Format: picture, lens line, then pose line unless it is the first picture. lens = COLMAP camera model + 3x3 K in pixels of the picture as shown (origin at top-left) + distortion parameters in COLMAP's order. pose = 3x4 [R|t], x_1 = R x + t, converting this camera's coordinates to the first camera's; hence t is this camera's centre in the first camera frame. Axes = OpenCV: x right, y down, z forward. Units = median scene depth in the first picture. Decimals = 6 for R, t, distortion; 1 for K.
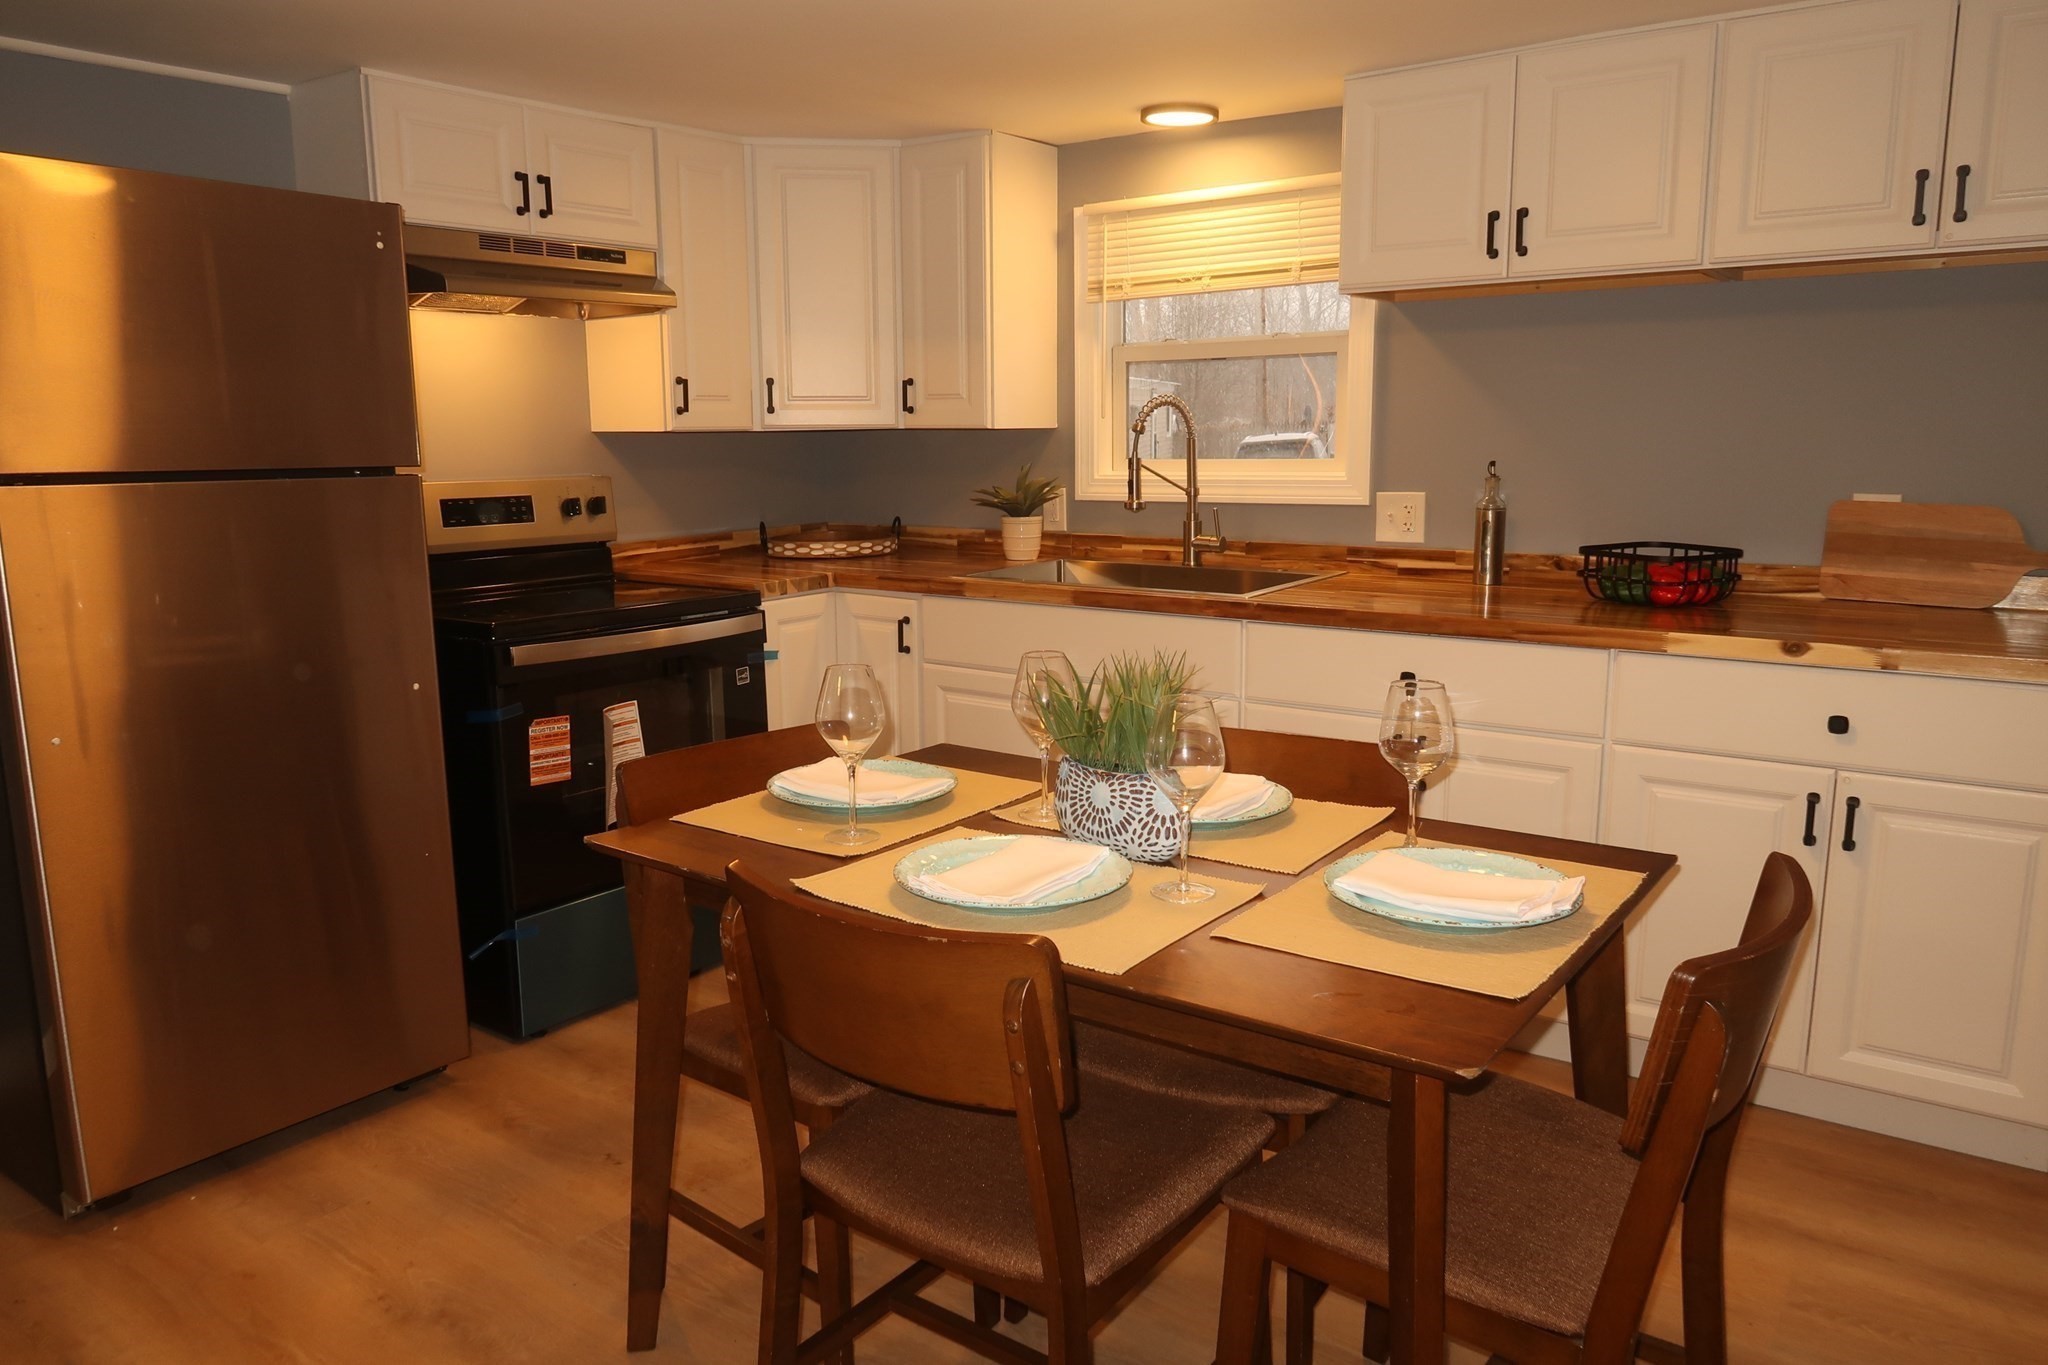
lens RADIAL K [[1391.4, 0, 1014.4], [0, 1391.4, 685.7], [0, 0, 1]] dist [-0.014849, -0.005849]
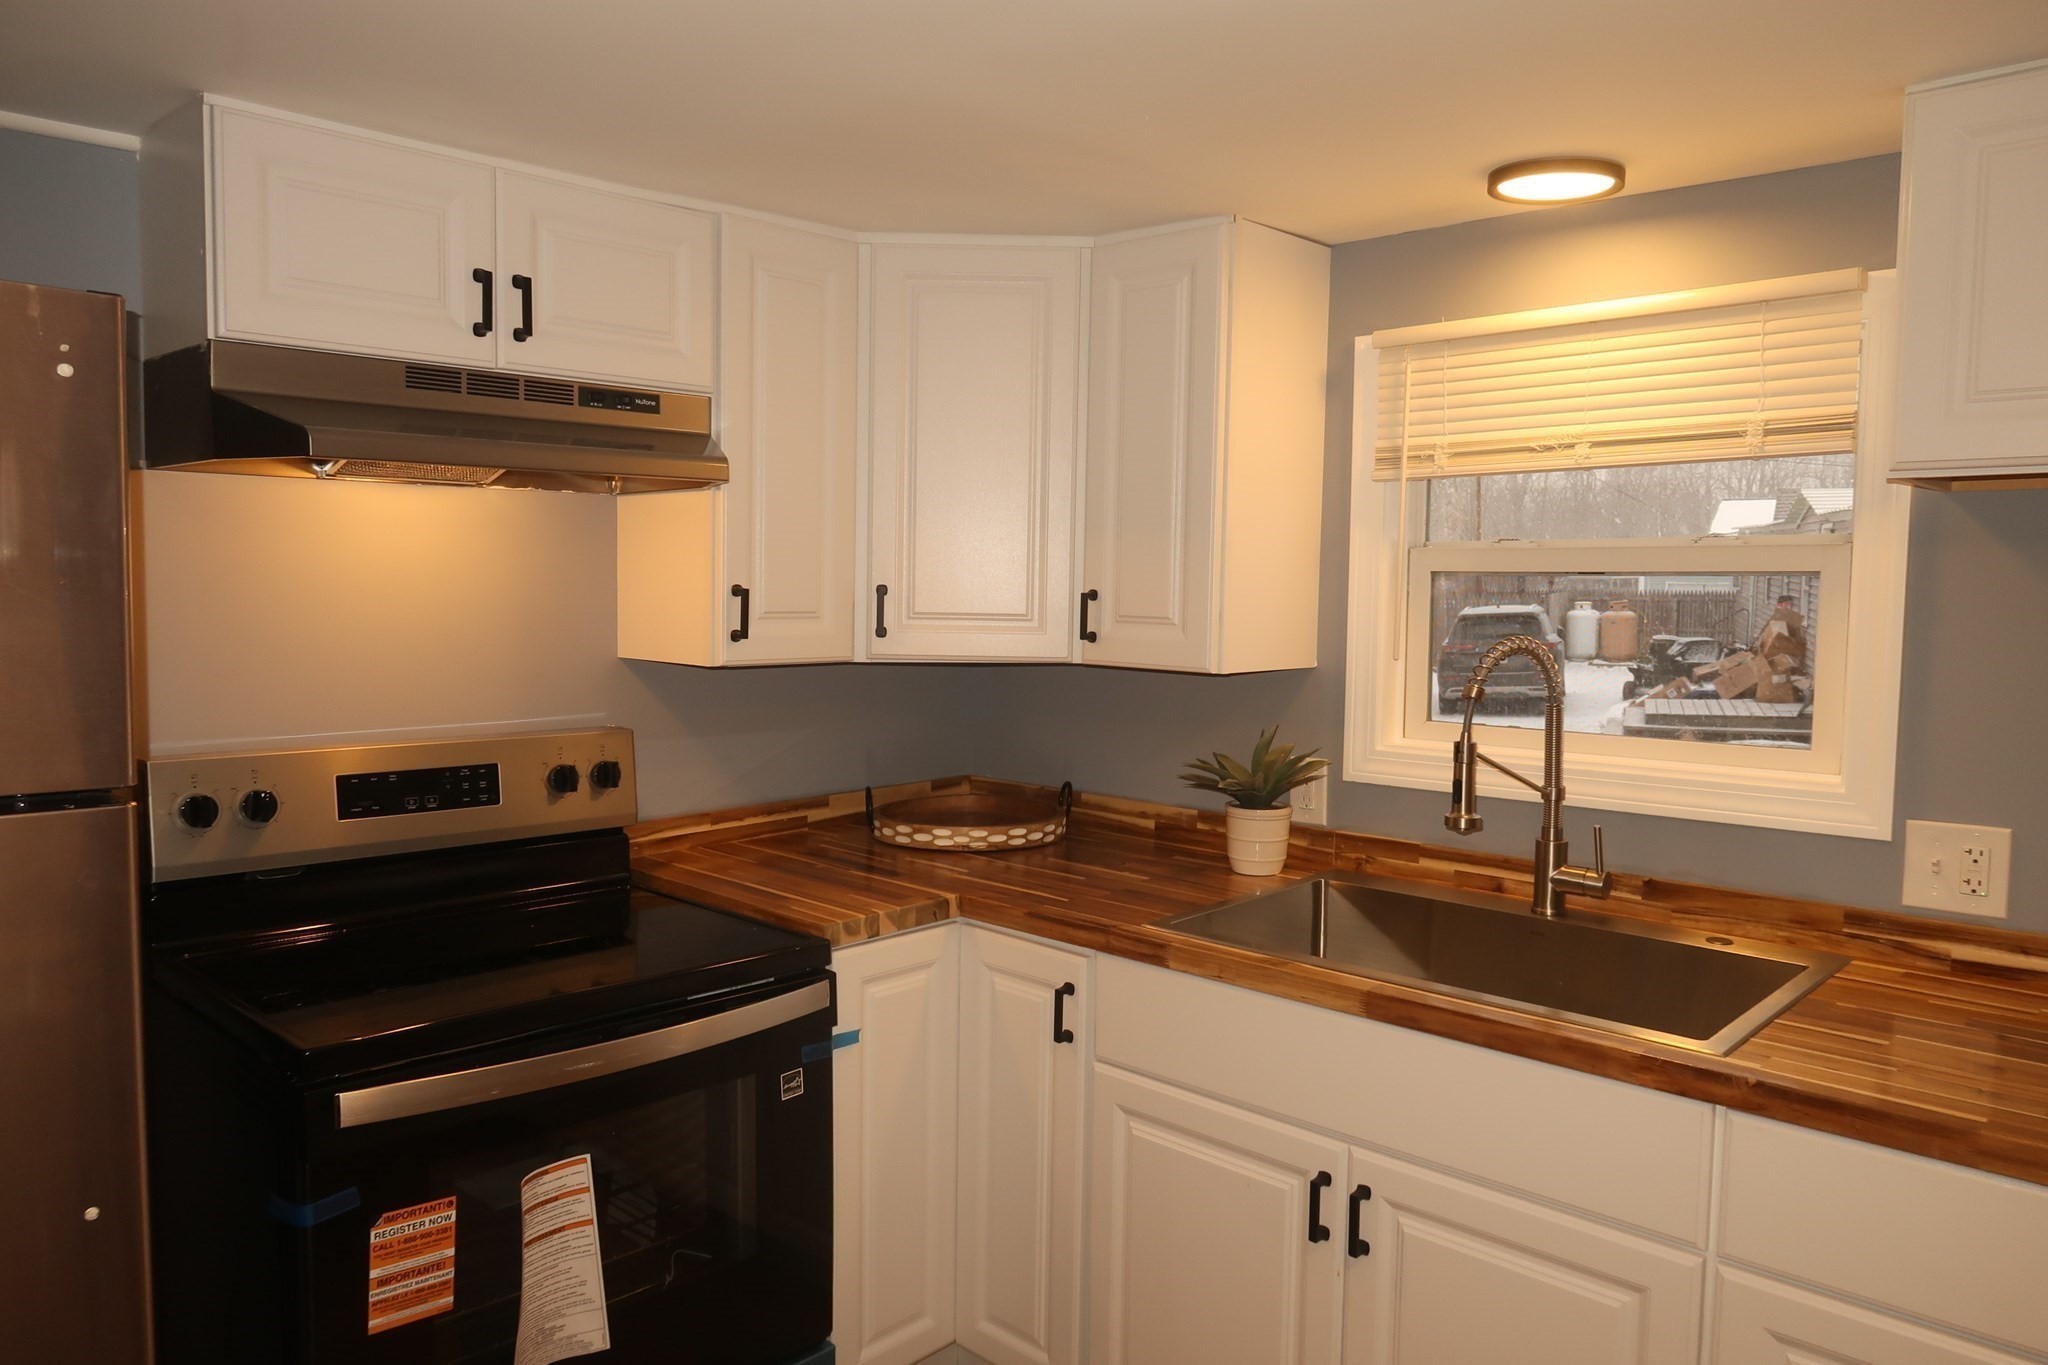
lens RADIAL K [[1391.4, 0, 1014.4], [0, 1391.4, 685.7], [0, 0, 1]] dist [-0.014849, -0.005849]
pose [[0.990424, 0.033106, -0.134032, -0.023862], [-0.047432, 0.993325, -0.105142, -0.112484], [0.129657, 0.110493, 0.985383, 0.378093]]
